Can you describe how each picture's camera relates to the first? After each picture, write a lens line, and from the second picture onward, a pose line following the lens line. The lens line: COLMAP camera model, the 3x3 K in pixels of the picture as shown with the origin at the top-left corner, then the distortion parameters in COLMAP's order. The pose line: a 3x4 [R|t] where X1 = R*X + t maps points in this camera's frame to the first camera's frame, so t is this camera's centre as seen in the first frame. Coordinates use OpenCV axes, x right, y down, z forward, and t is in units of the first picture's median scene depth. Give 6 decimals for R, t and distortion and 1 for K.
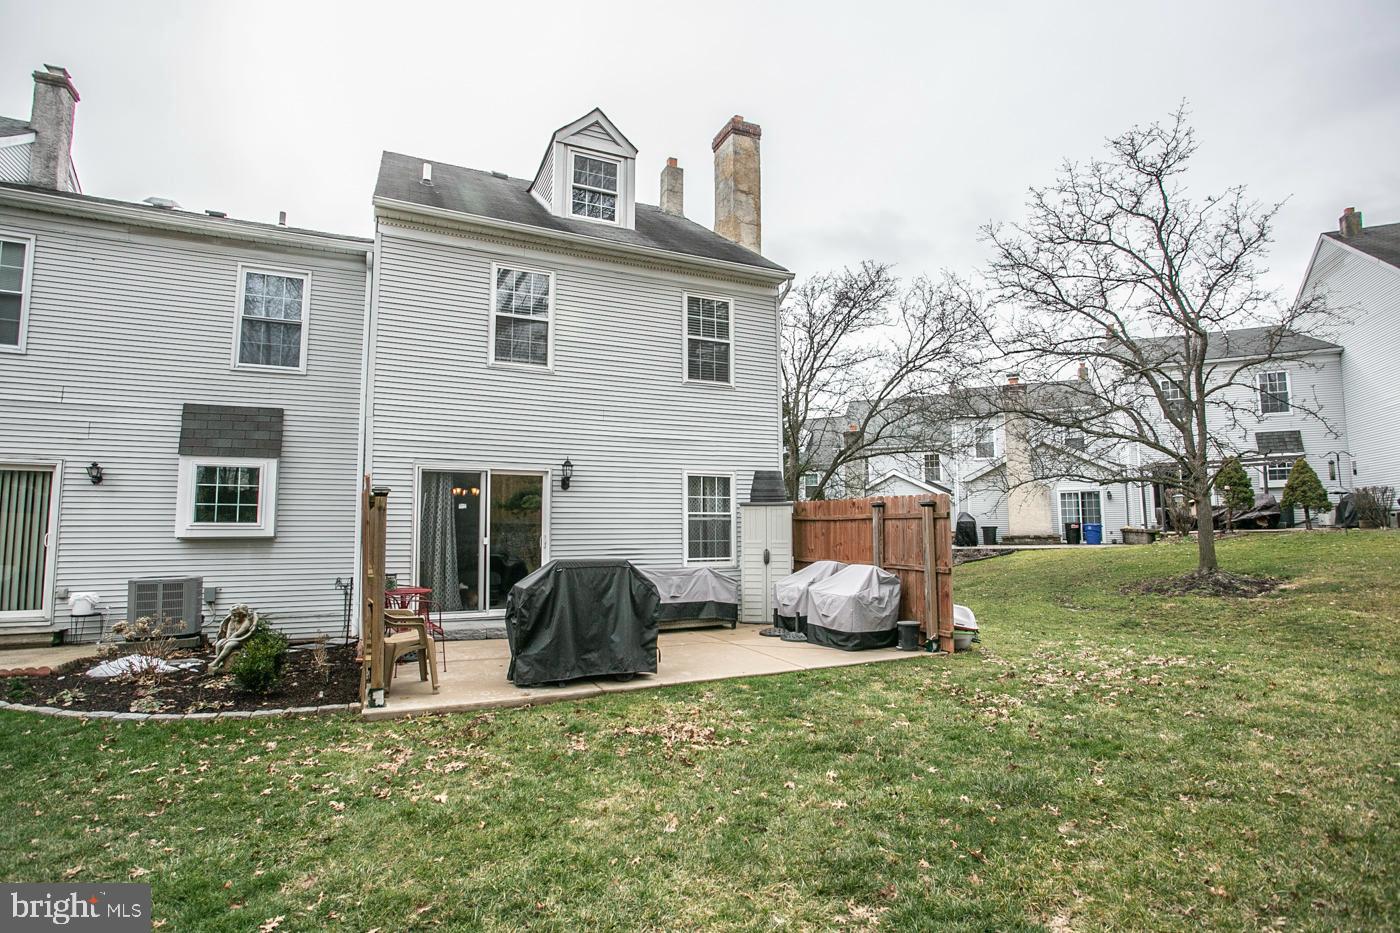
lens RADIAL K [[678.8, 0, 694.3], [0, 678.8, 475.4], [0, 0, 1]] dist [-0.019899, 0.002822]
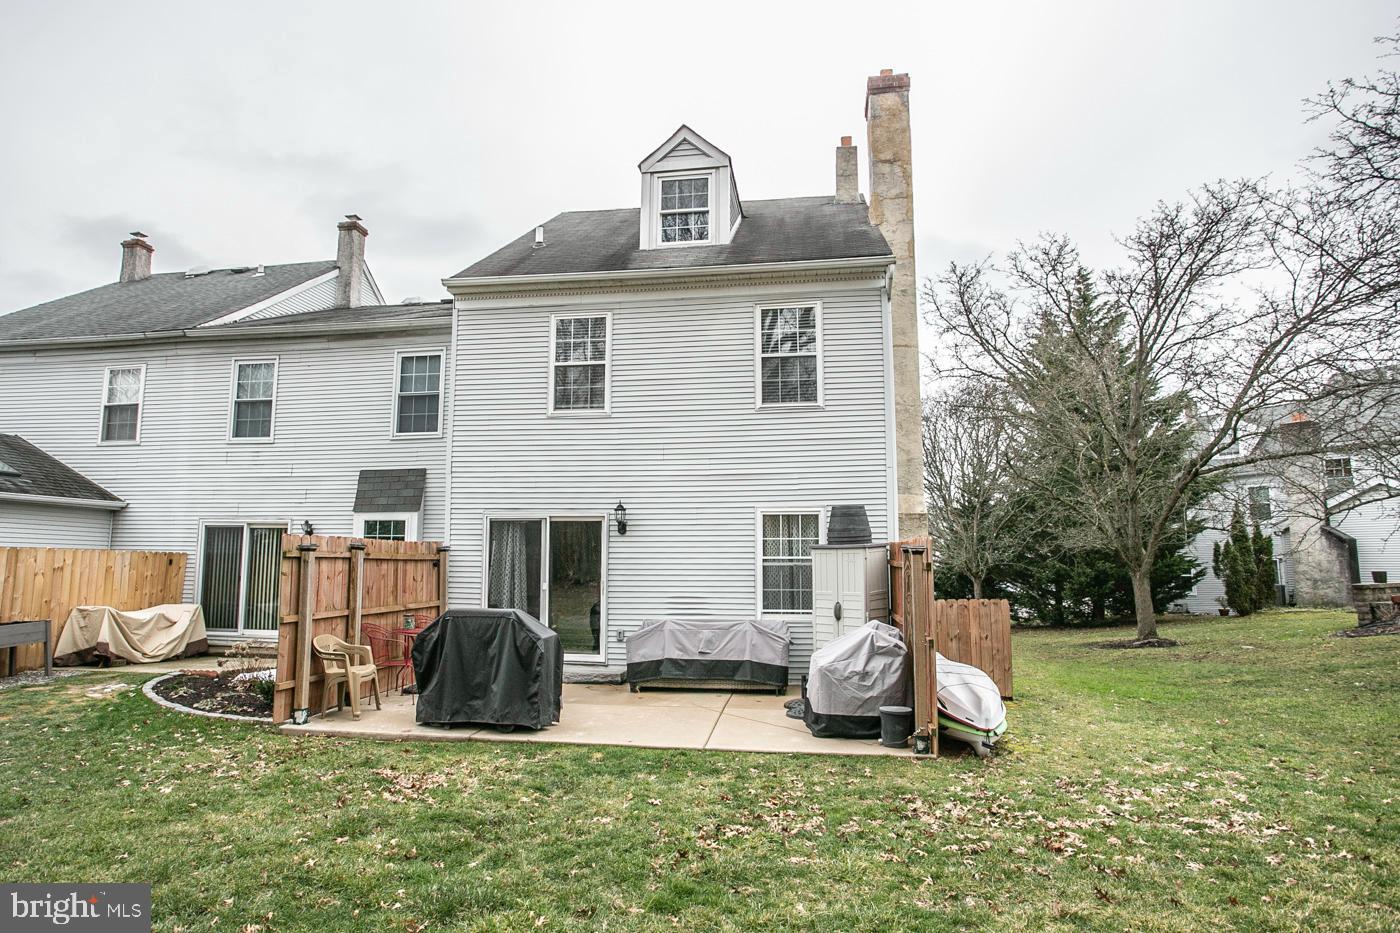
lens RADIAL K [[772.0, 0, 701.3], [0, 772.0, 491.7], [0, 0, 1]] dist [-0.021372, 0.005747]
pose [[0.835753, -0.044285, -0.547316, 0.492677], [0.036333, 0.999018, -0.025352, -0.007142], [0.547902, 0.001302, 0.836542, 0.133867]]
